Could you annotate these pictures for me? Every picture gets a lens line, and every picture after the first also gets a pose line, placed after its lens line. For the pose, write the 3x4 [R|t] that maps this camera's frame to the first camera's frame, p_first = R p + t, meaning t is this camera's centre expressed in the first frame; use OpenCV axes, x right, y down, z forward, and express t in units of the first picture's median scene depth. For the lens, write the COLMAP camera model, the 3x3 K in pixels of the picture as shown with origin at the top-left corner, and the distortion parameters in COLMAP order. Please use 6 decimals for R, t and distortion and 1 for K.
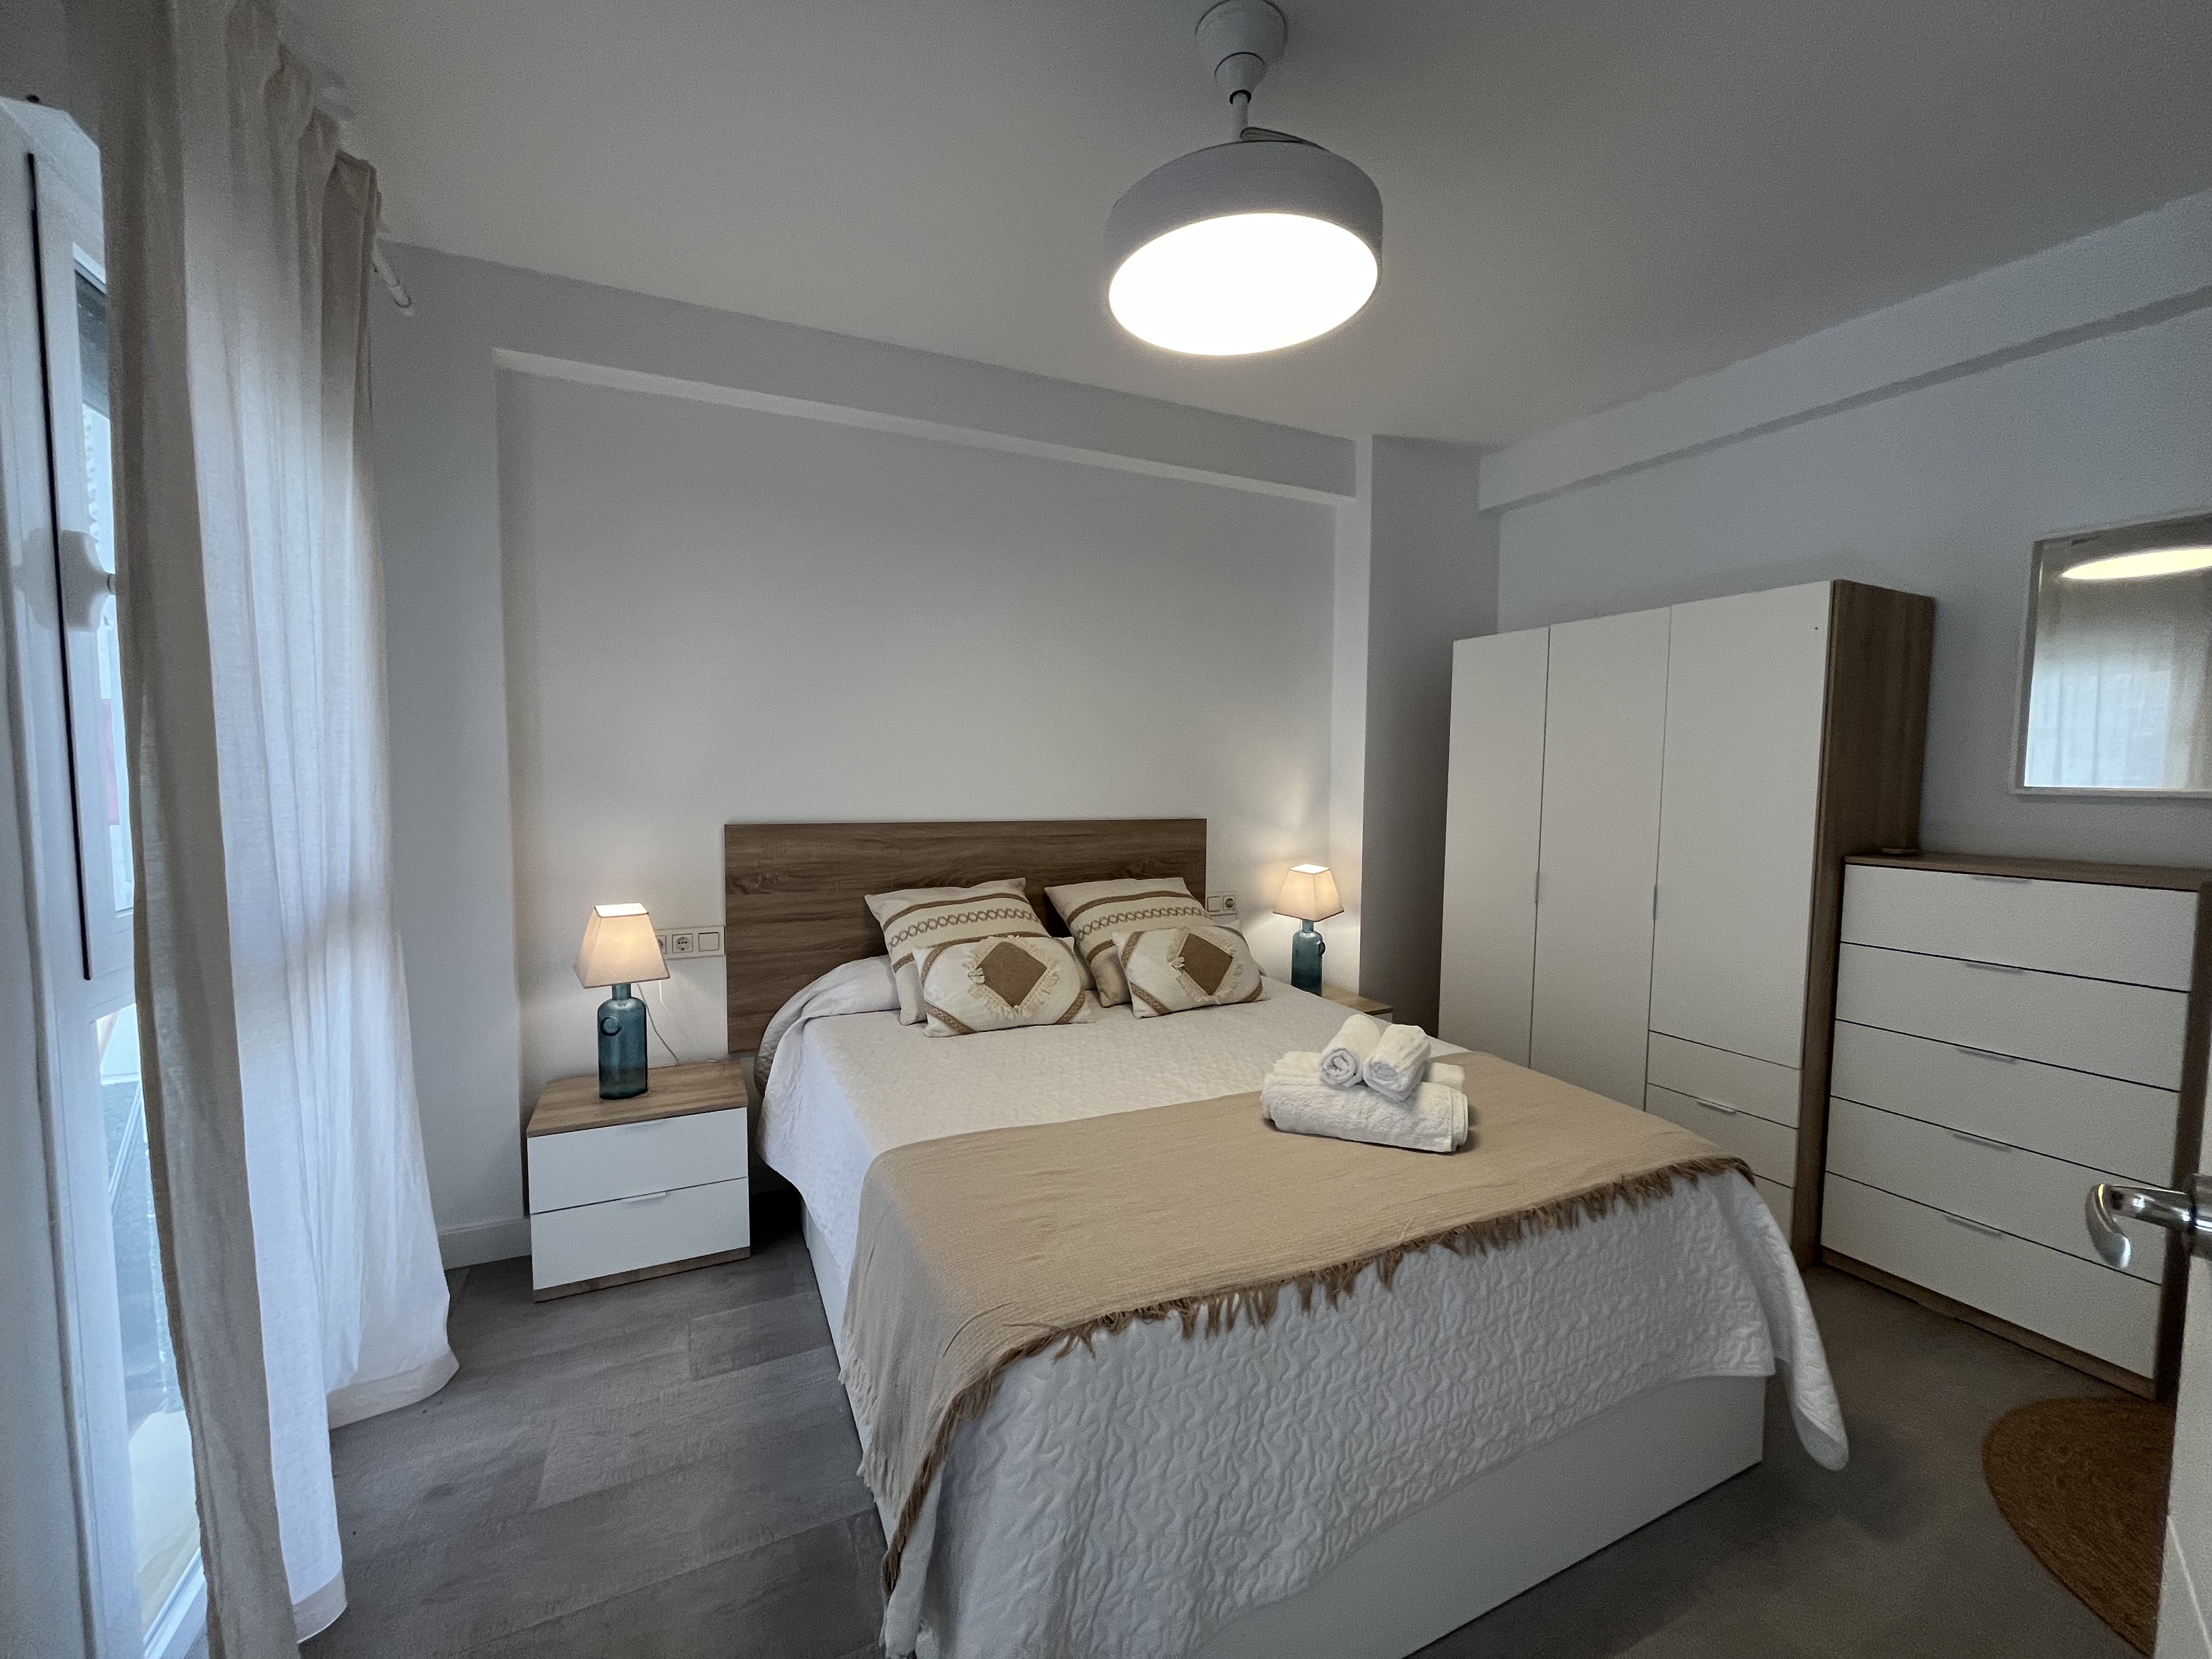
lens RADIAL K [[891.2, 0, 1097.1], [0, 891.2, 822.0], [0, 0, 1]] dist [-0.002342, -0.000625]
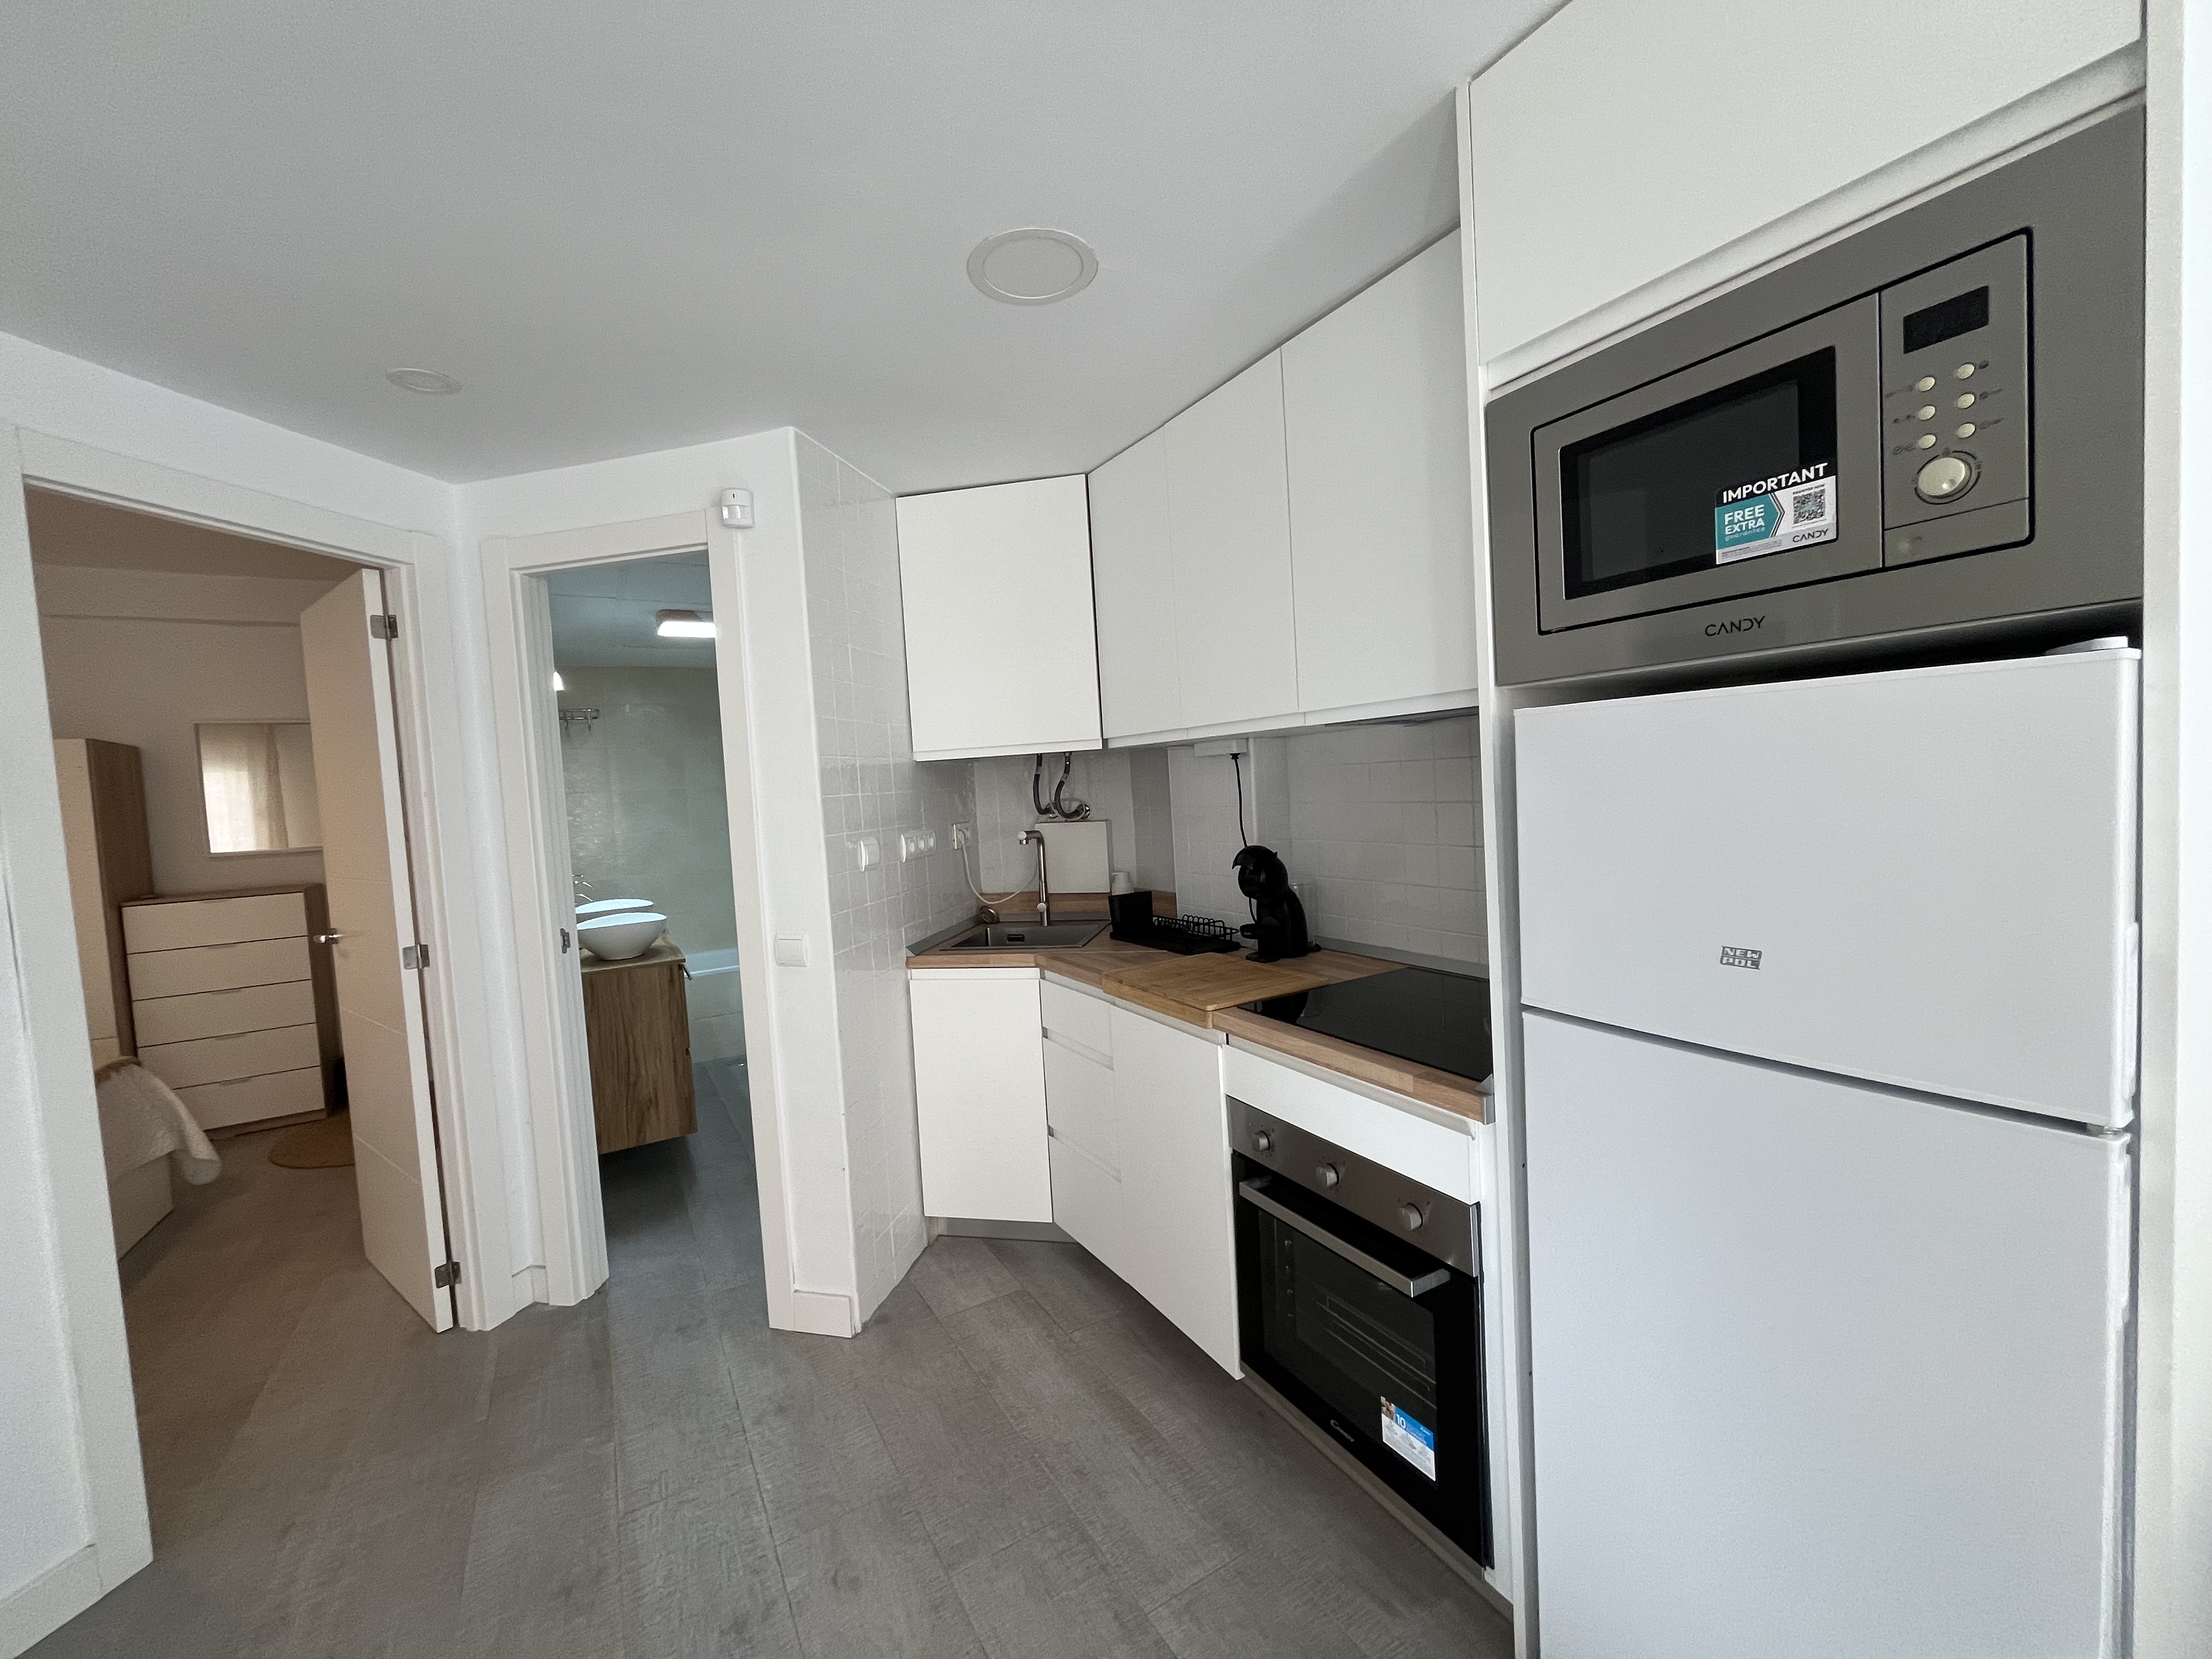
lens RADIAL K [[891.2, 0, 1112.7], [0, 891.2, 829.9], [0, 0, 1]] dist [-0.002342, -0.000625]
pose [[-0.098566, -0.050564, 0.993845, -0.961545], [0.123406, 0.990378, 0.062627, 0.029838], [-0.987449, 0.128820, -0.091378, -0.680142]]
